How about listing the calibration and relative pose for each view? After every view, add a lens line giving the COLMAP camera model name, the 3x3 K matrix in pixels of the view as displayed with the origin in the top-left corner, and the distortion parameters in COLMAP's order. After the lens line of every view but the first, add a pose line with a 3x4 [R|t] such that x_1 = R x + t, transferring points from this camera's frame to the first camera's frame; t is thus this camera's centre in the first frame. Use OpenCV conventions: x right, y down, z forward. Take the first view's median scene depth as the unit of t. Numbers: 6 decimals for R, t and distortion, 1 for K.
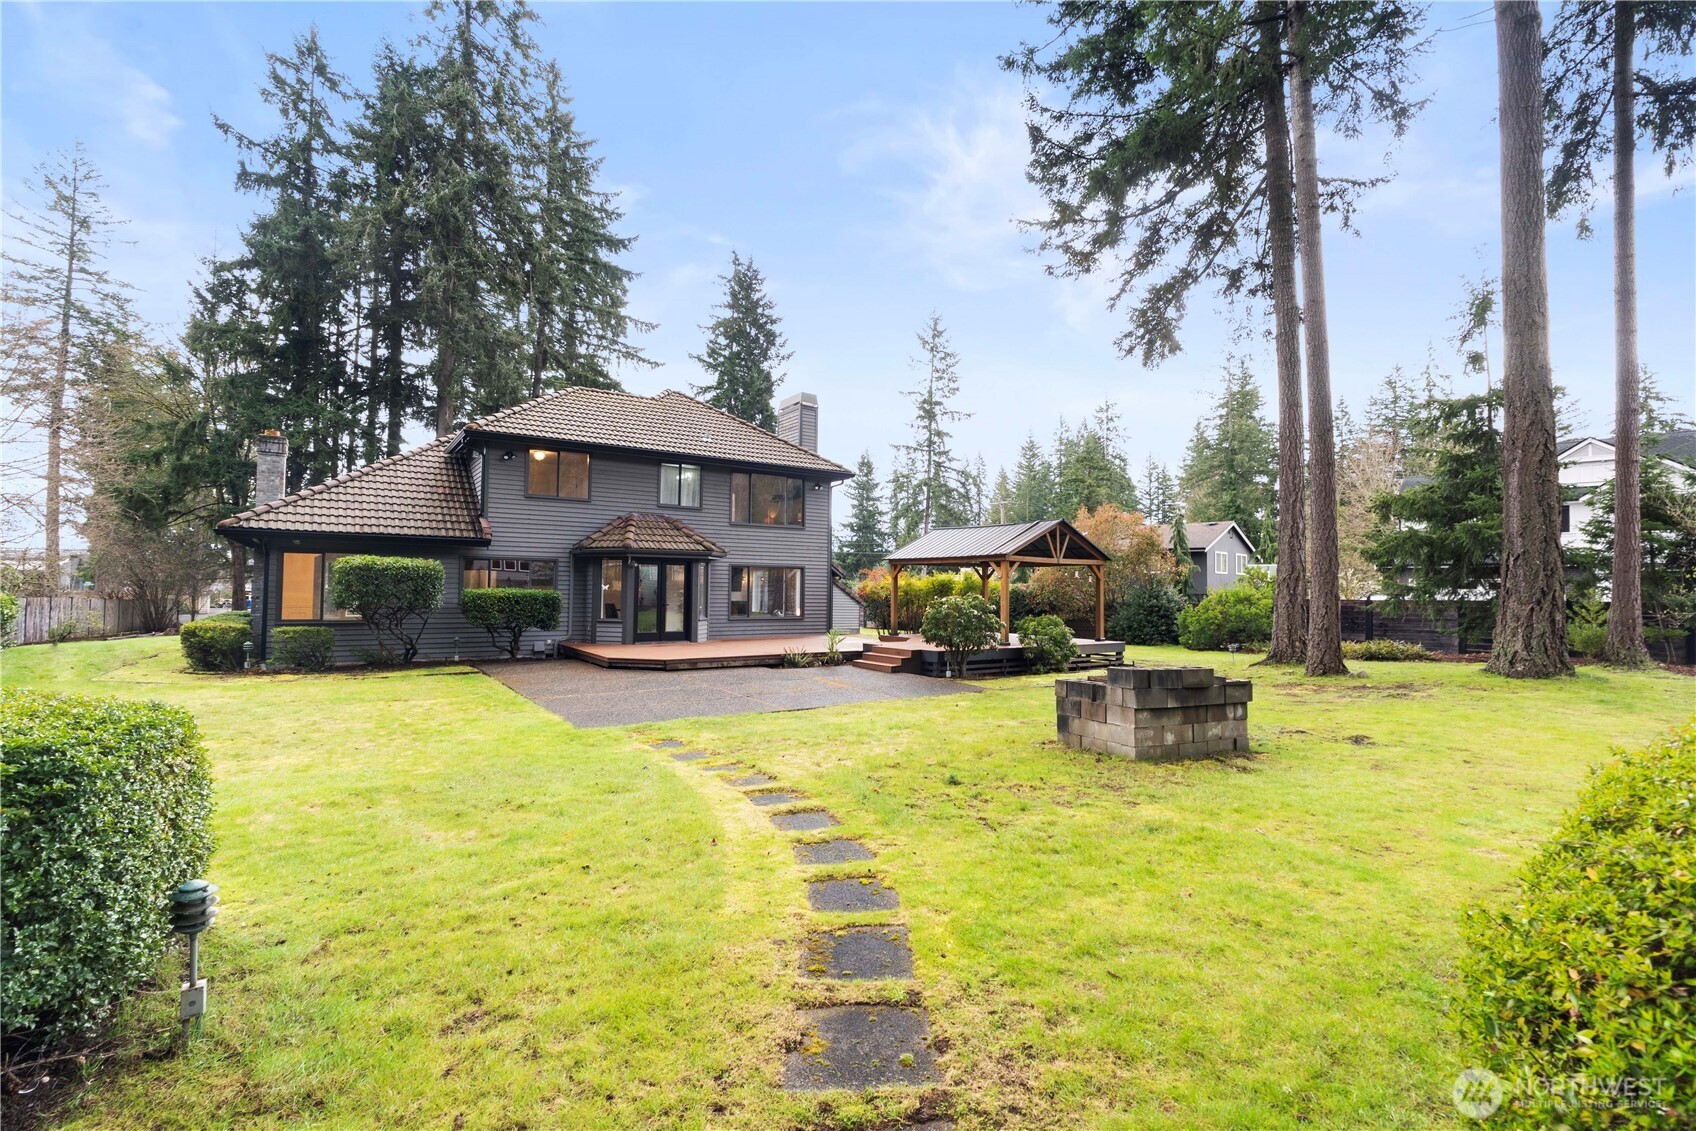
lens RADIAL K [[774.5, 0, 848.0], [0, 774.5, 565.5], [0, 0, 1]] dist [-0.002391, -0.000215]
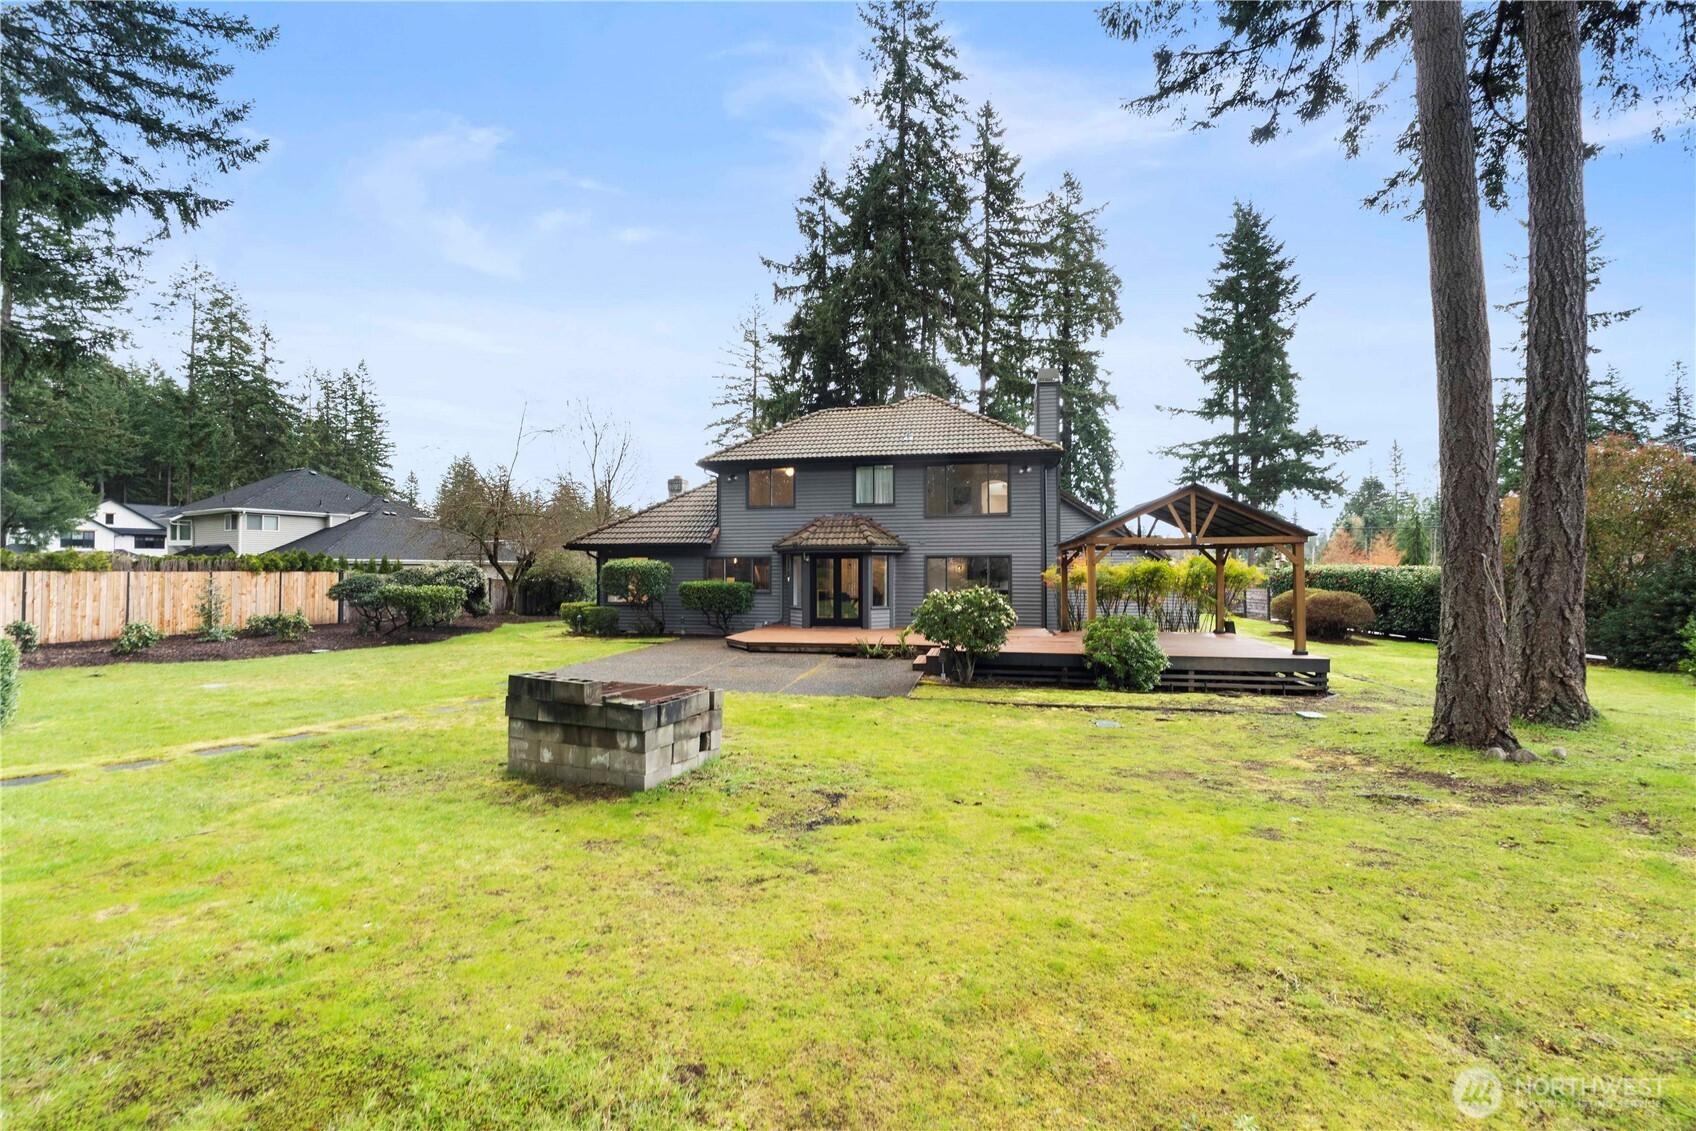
lens RADIAL K [[723.8, 0, 848.0], [0, 723.8, 565.5], [0, 0, 1]] dist [-0.001417, -0.000257]
pose [[0.693291, -0.017217, -0.720452, 0.520212], [0.029783, 0.999545, 0.004774, 0.004223], [0.720042, -0.024767, 0.693488, 0.279507]]
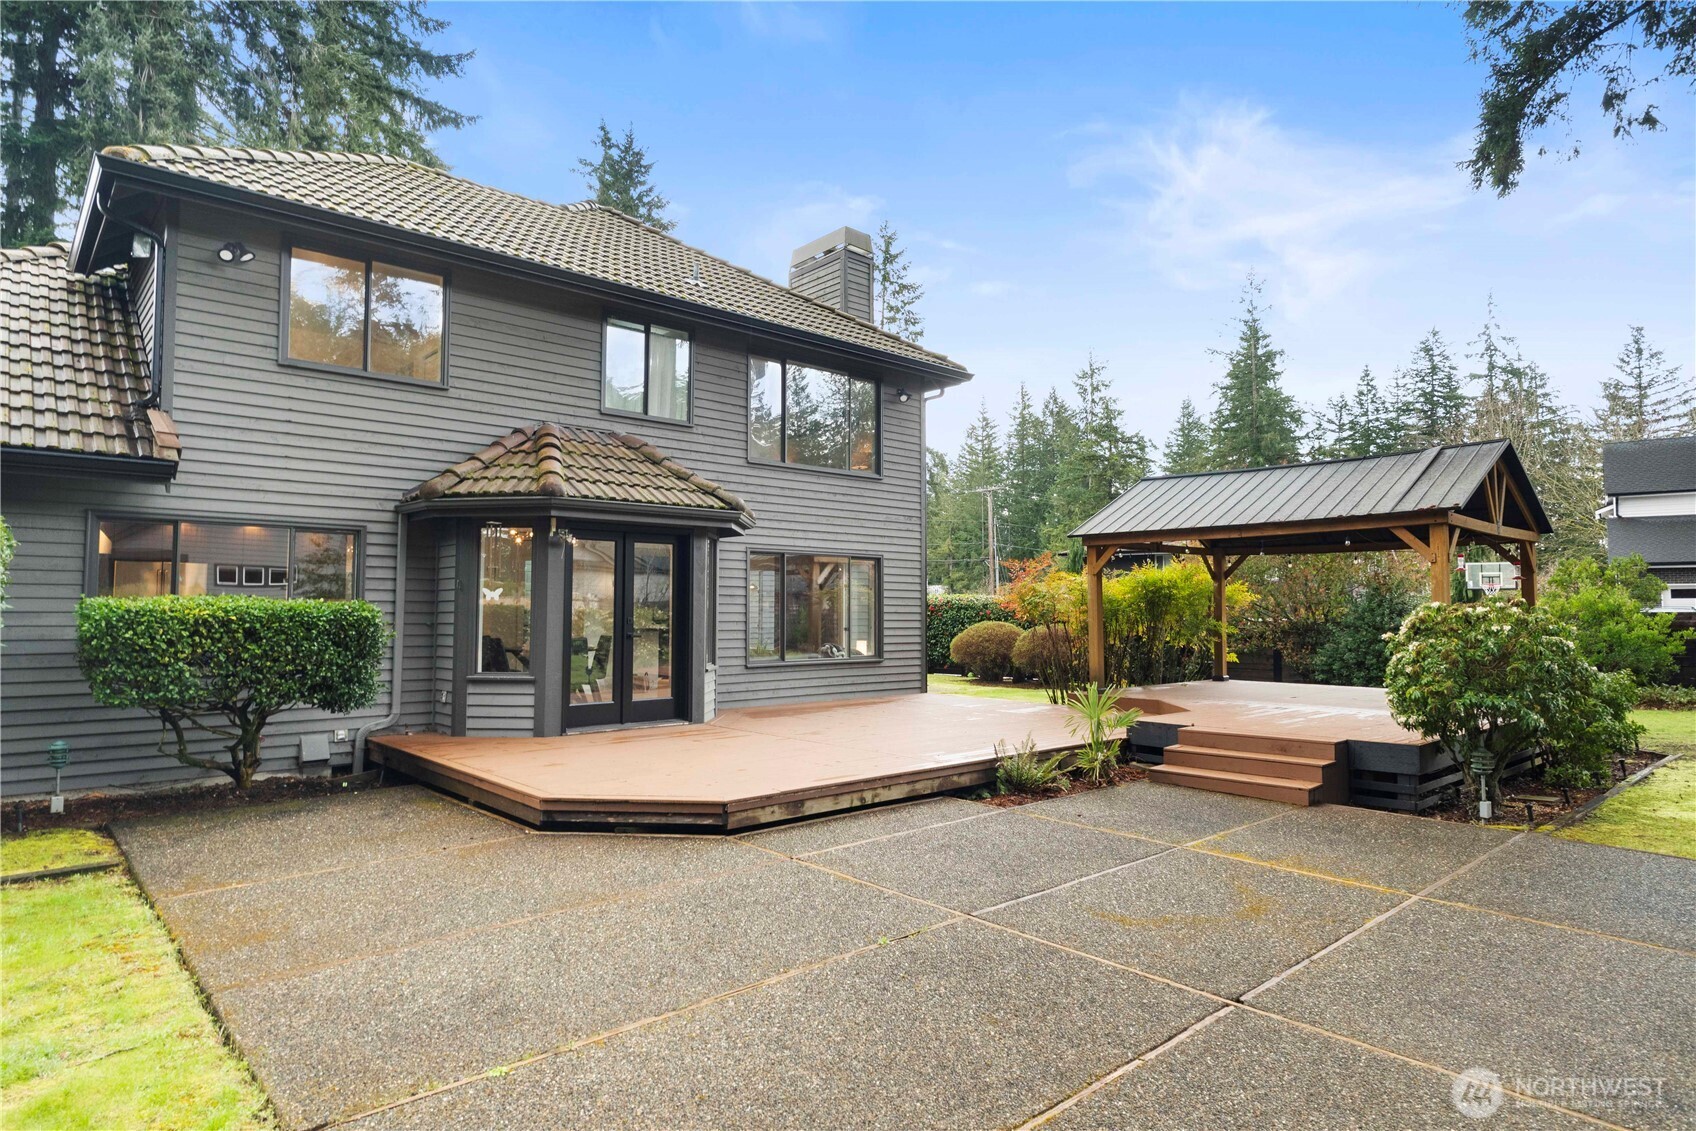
lens RADIAL K [[971.8, 0, 848.0], [0, 971.8, 565.5], [0, 0, 1]] dist [-0.003624, -0.001535]
pose [[0.990996, -0.004743, 0.133806, -0.187582], [0.007425, 0.999781, -0.019556, 0.022926], [-0.133684, 0.020373, 0.990815, 0.452987]]
